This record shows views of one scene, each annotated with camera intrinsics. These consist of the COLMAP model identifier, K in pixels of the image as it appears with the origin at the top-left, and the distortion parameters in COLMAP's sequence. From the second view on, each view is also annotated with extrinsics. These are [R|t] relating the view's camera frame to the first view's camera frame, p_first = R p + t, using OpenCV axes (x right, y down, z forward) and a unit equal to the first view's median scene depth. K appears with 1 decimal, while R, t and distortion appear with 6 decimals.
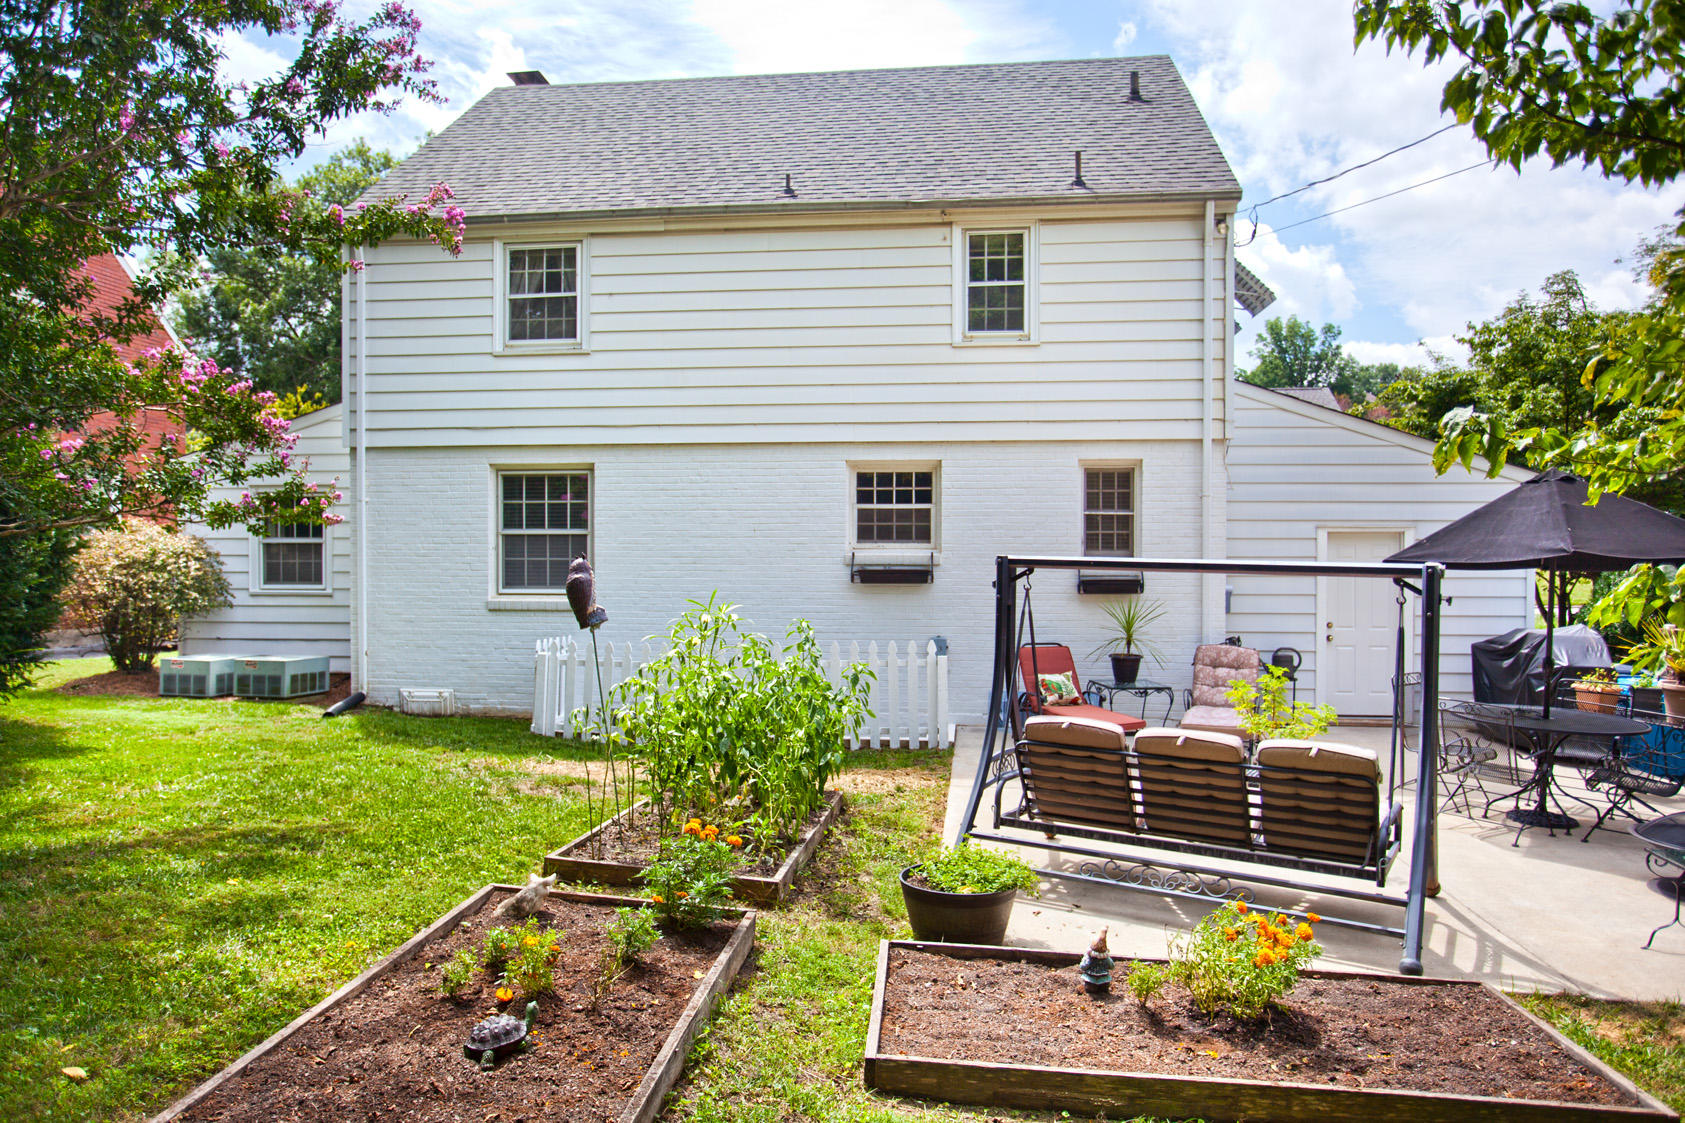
lens RADIAL K [[1182.4, 0, 843.5], [0, 1182.4, 564.1], [0, 0, 1]] dist [-0.030478, 0.005191]
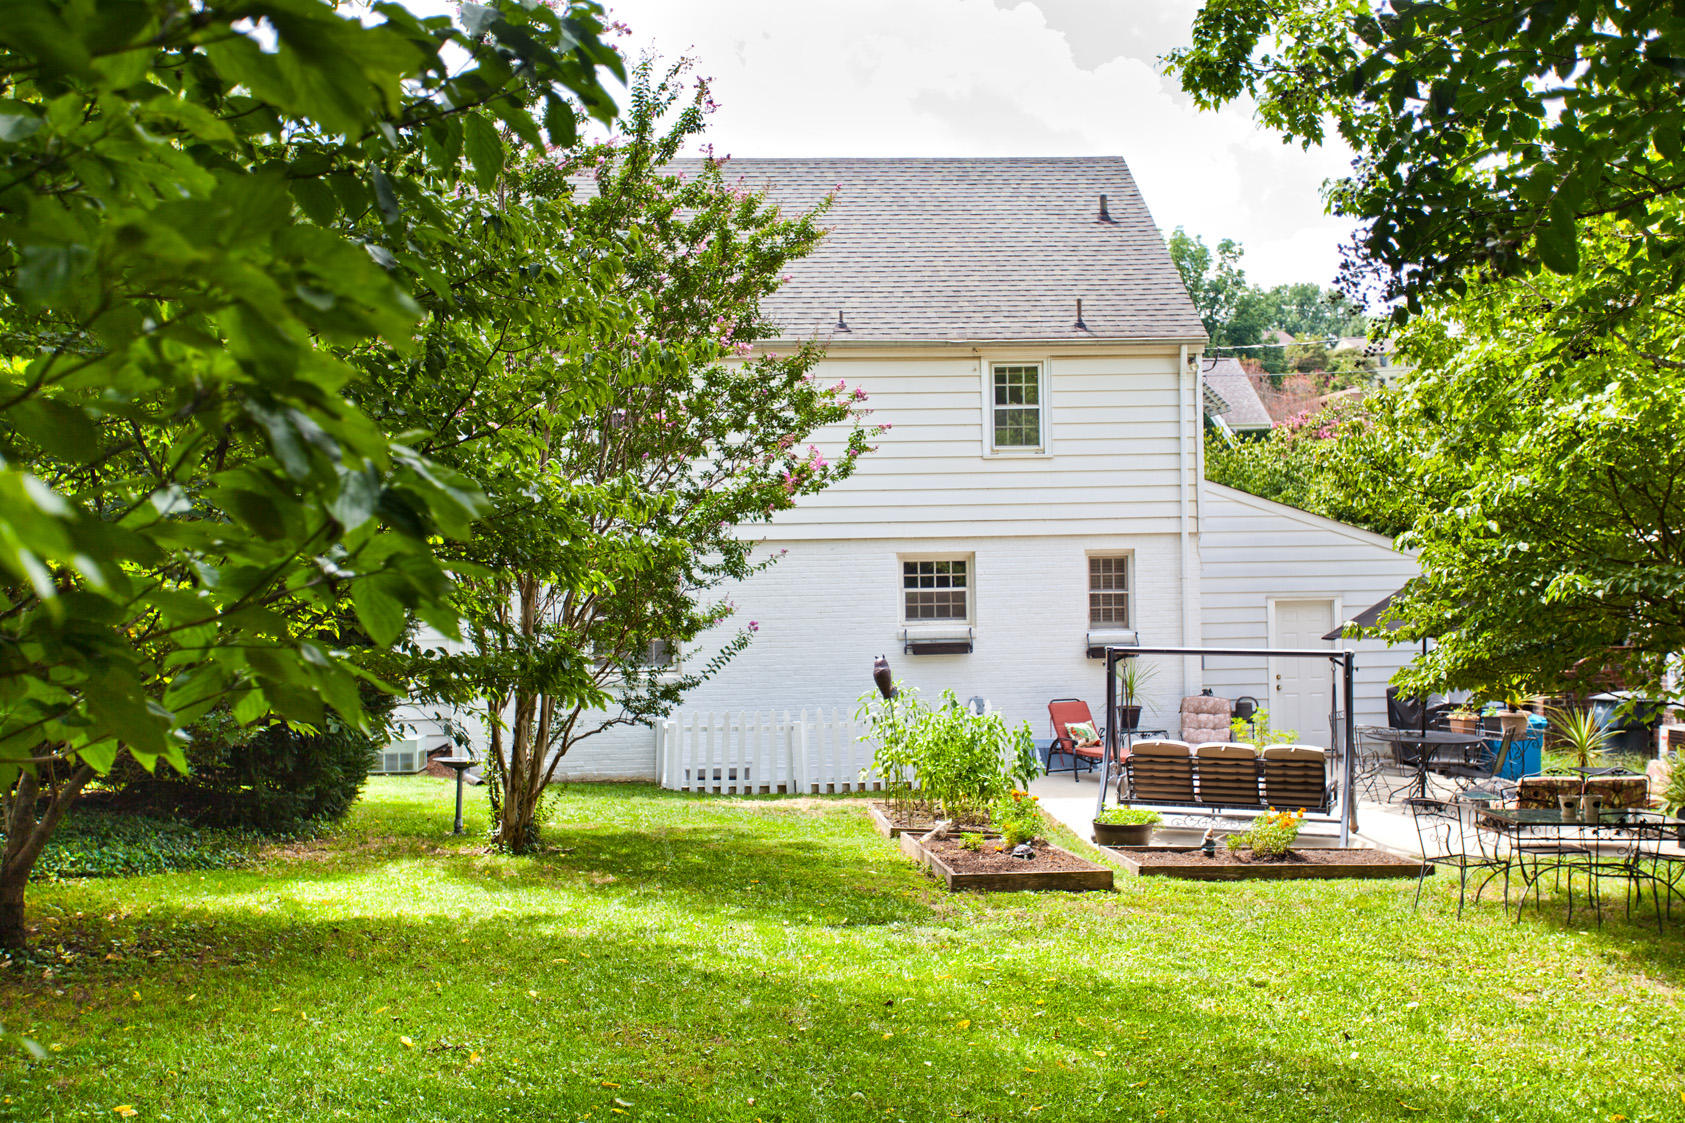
lens RADIAL K [[1932.7, 0, 841.8], [0, 1932.7, 560.8], [0, 0, 1]] dist [0.005649, 0.000000]
pose [[0.980648, -0.019822, 0.194774, -0.442517], [0.021624, 0.999741, -0.007131, -0.067820], [-0.194582, 0.011205, 0.980822, -0.929772]]
